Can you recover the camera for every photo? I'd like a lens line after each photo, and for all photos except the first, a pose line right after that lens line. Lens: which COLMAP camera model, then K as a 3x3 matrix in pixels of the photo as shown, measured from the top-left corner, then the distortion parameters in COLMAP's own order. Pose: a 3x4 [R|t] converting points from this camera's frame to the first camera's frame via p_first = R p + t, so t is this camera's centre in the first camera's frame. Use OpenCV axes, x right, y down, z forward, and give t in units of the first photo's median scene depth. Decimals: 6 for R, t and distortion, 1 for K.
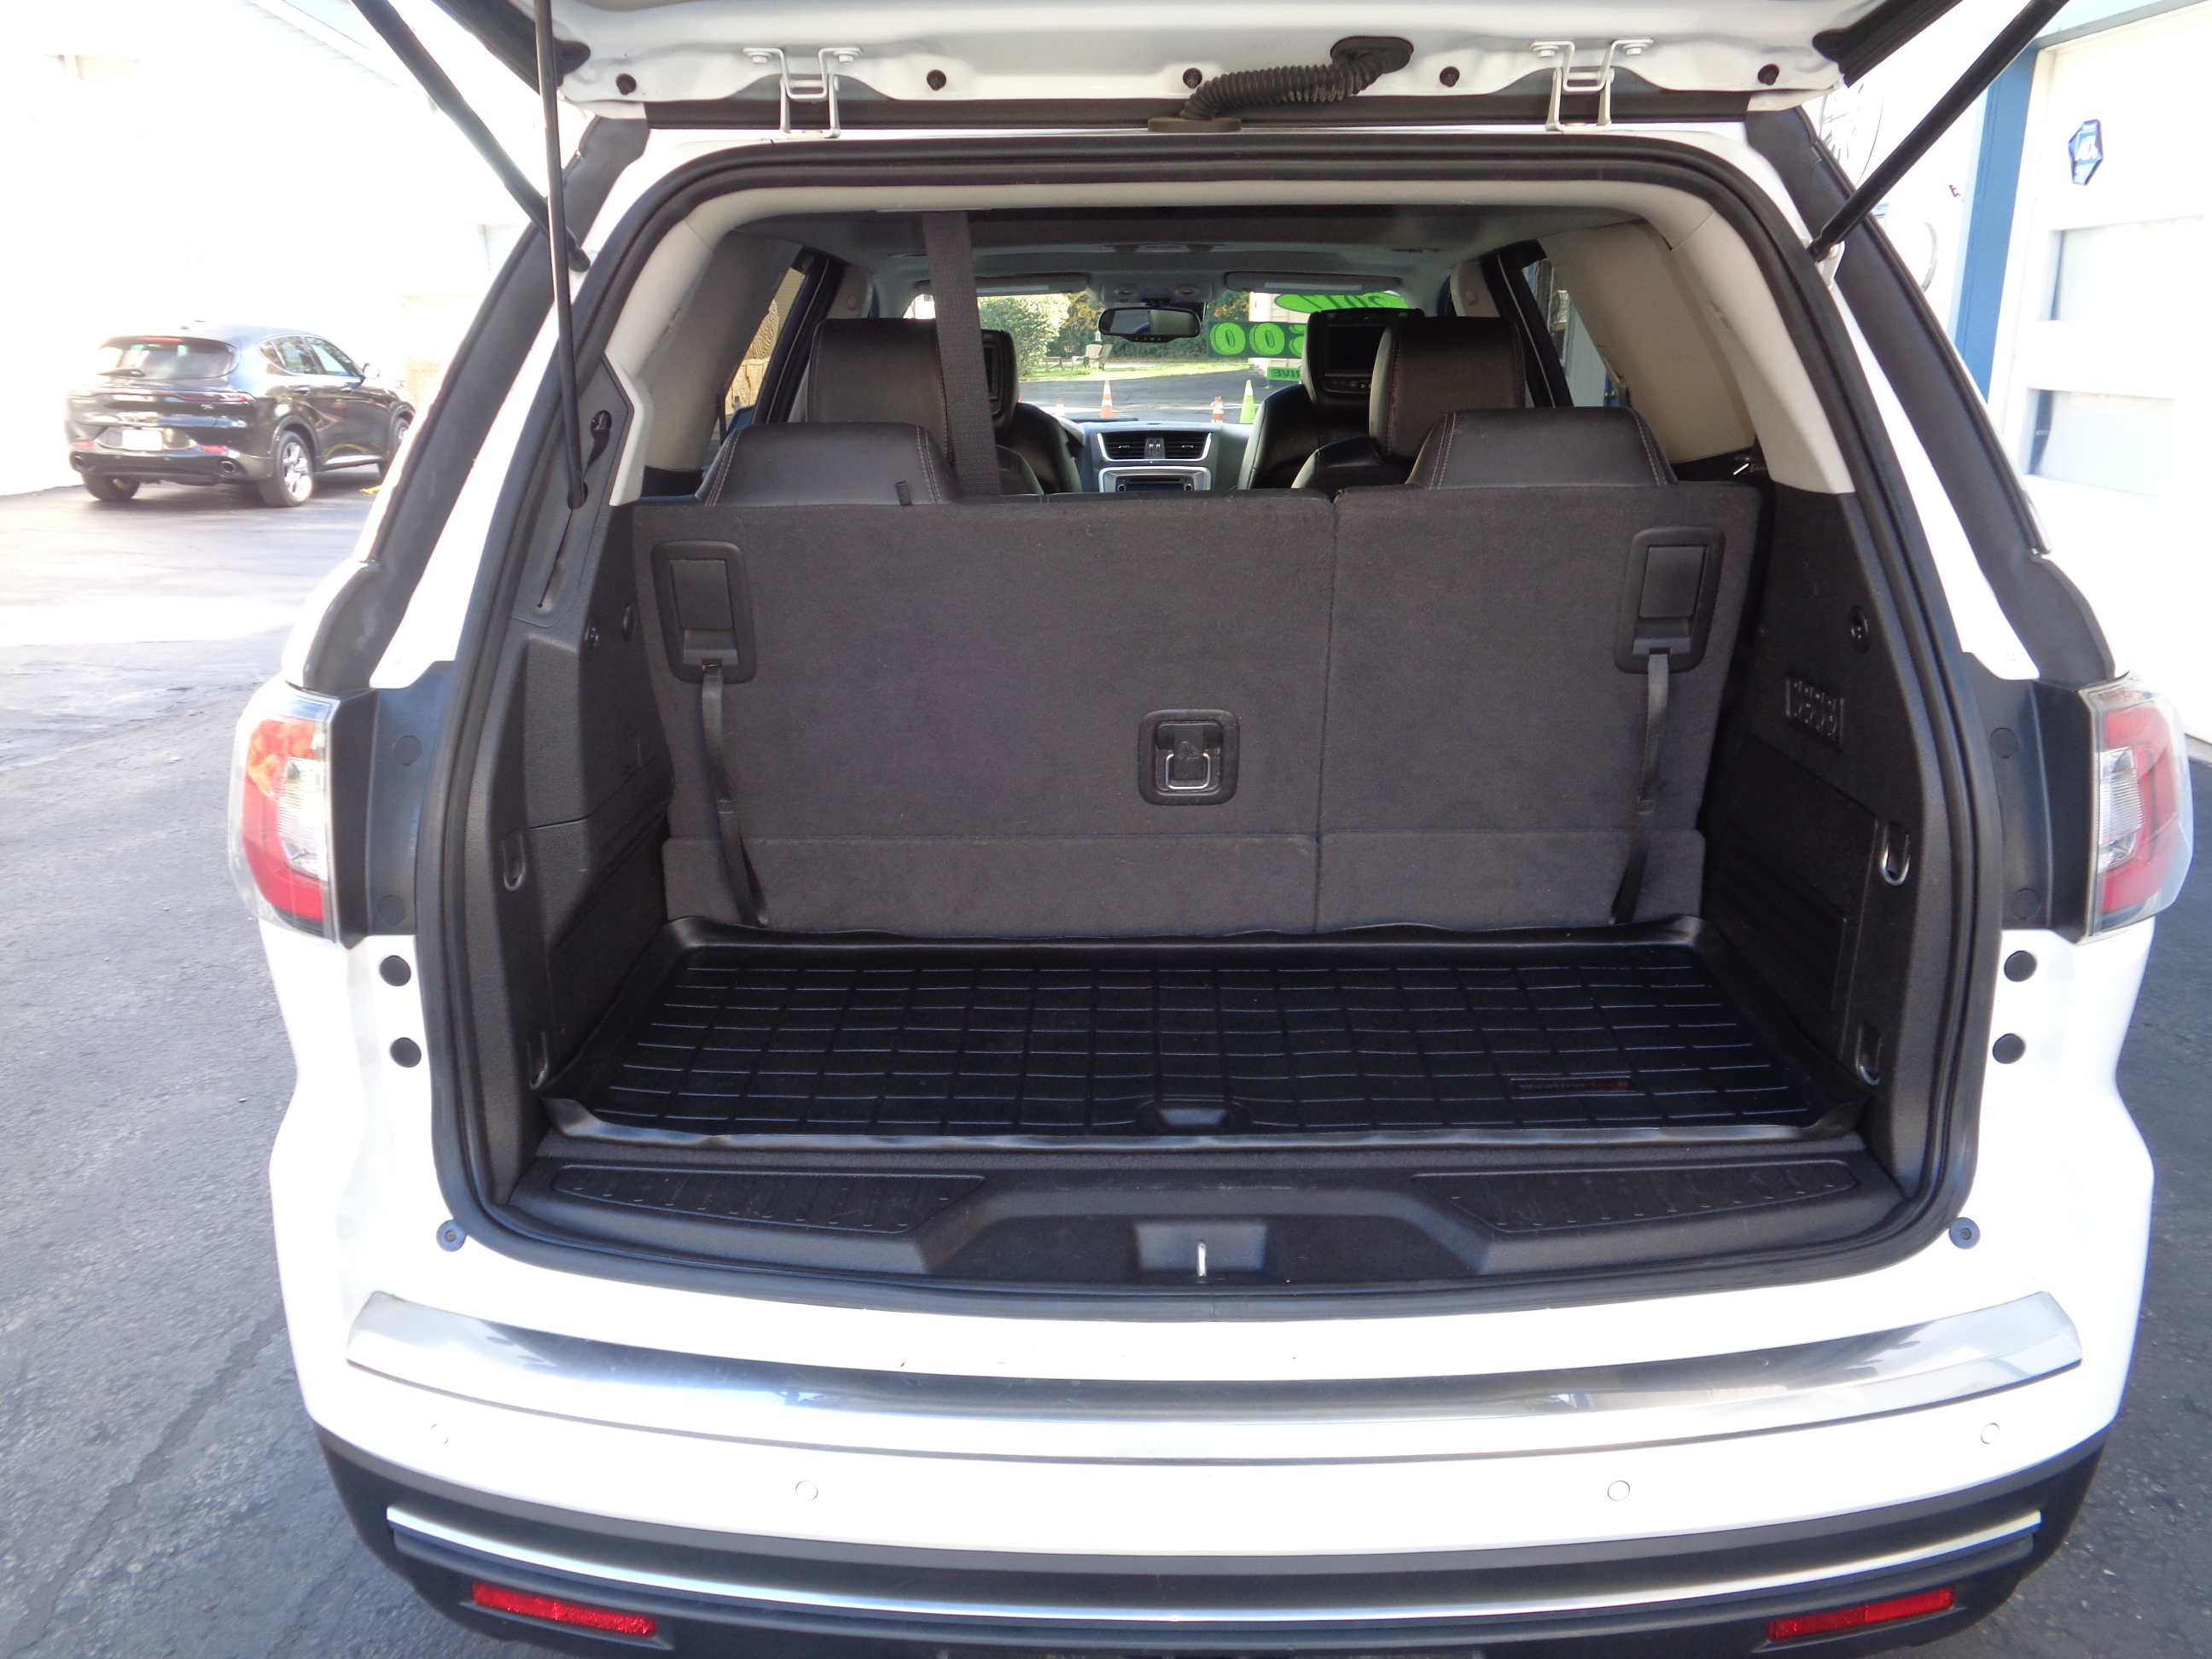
lens RADIAL K [[1663.3, 0, 1116.3], [0, 1663.3, 818.4], [0, 0, 1]] dist [0.038089, -0.013648]
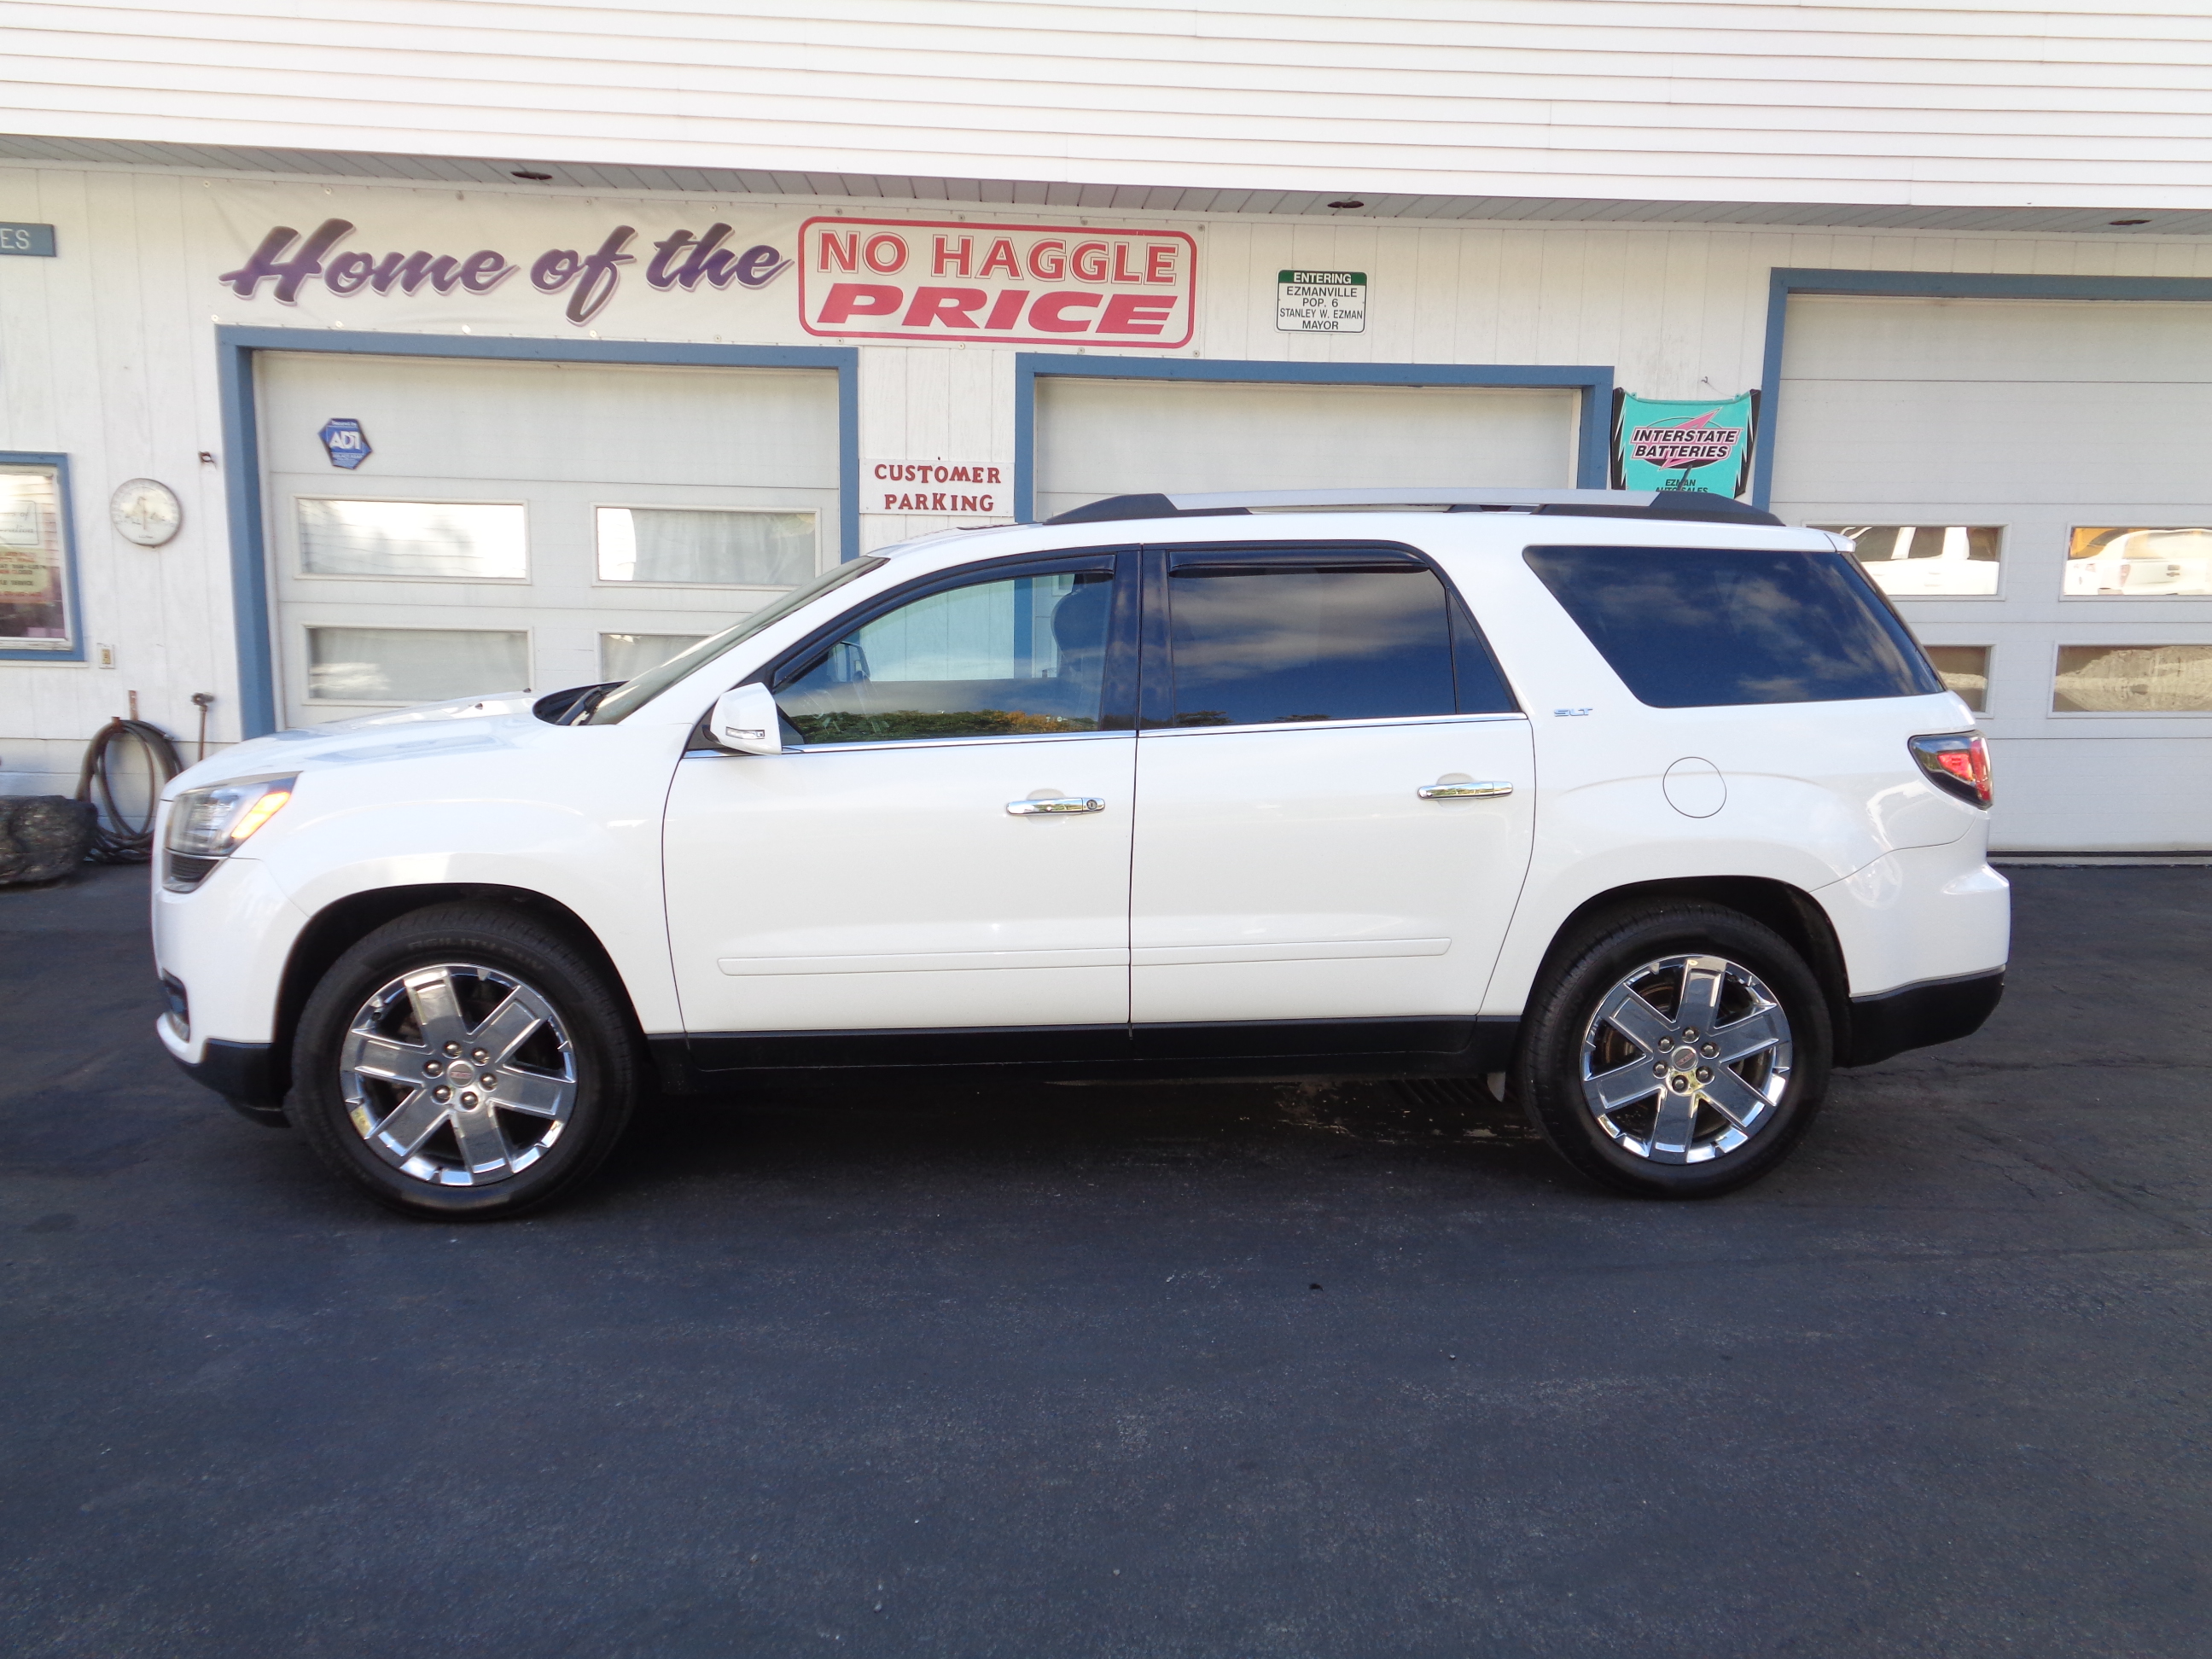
lens RADIAL K [[1663.3, 0, 1112.9], [0, 1663.3, 843.5], [0, 0, 1]] dist [0.038089, -0.013648]
pose [[-0.085821, -0.167111, 0.982196, -0.737842], [0.275054, 0.943546, 0.184568, -0.188260], [-0.957591, 0.285997, -0.035012, 0.584678]]
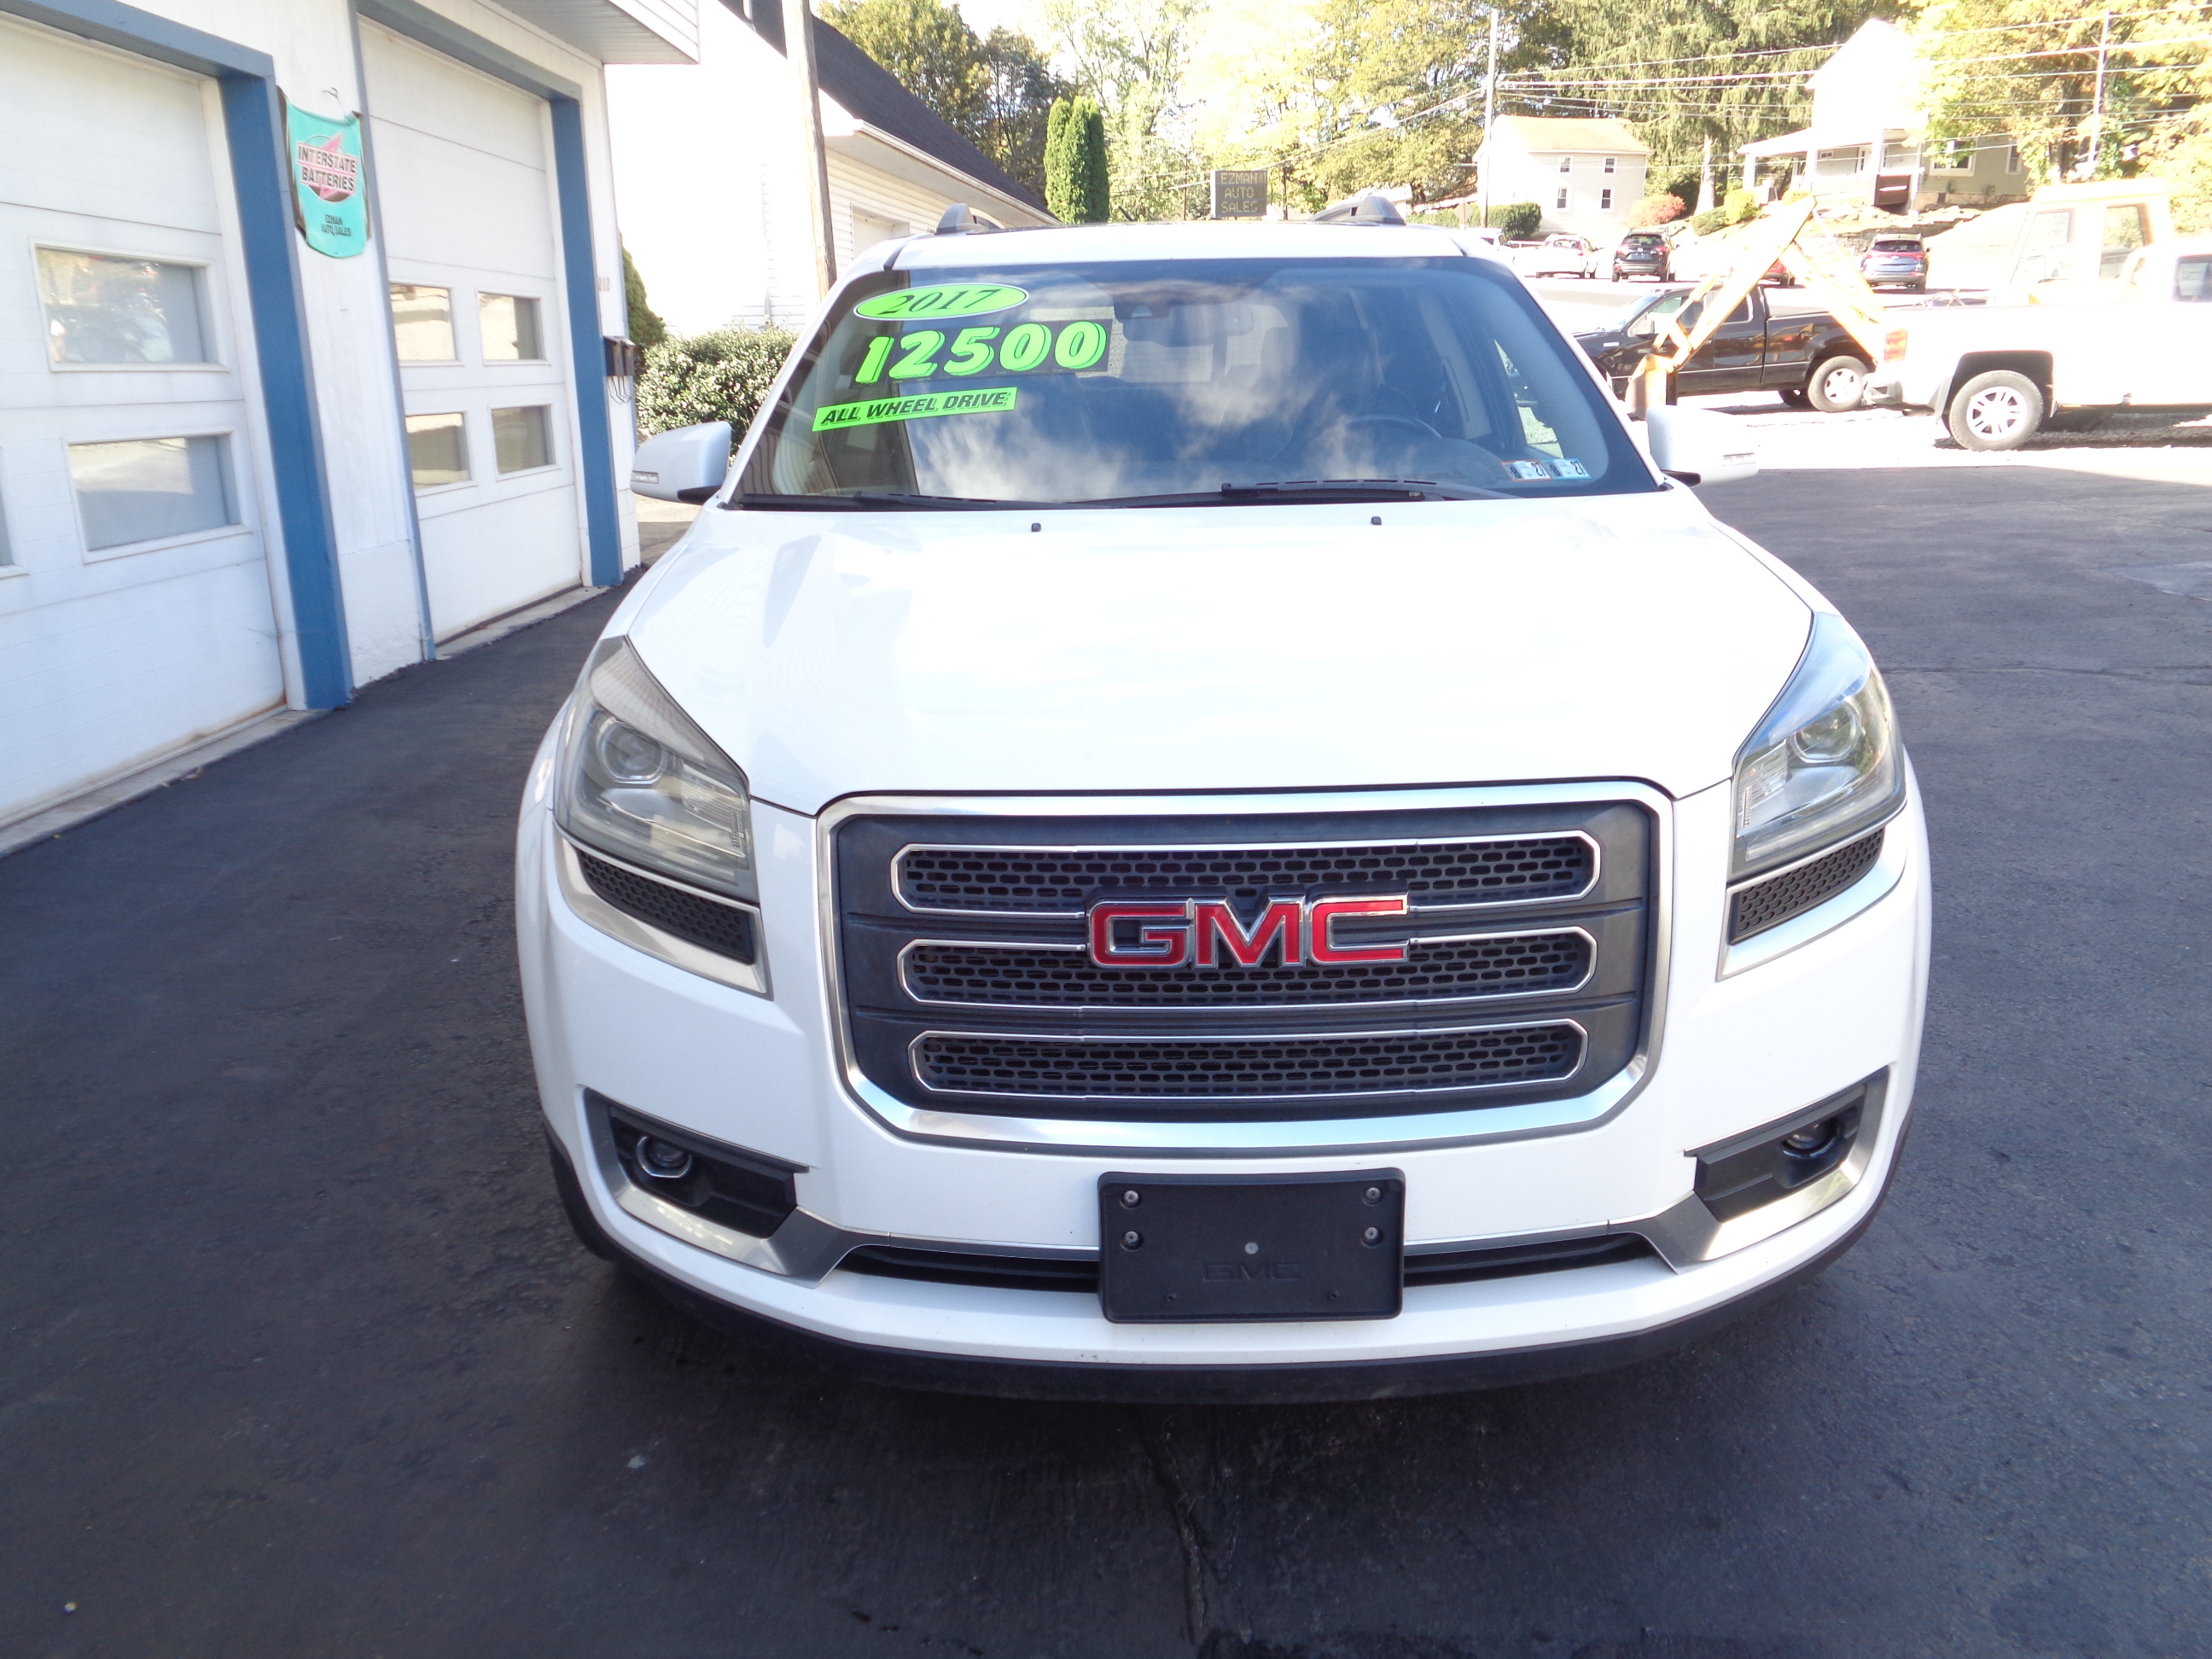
lens RADIAL K [[1663.3, 0, 1120.6], [0, 1663.3, 836.5], [0, 0, 1]] dist [0.038089, -0.013648]
pose [[-0.999538, 0.027092, -0.013775, 0.051353], [0.015308, 0.840303, 0.541901, -0.330555], [0.026256, 0.541440, -0.840329, 1.146623]]
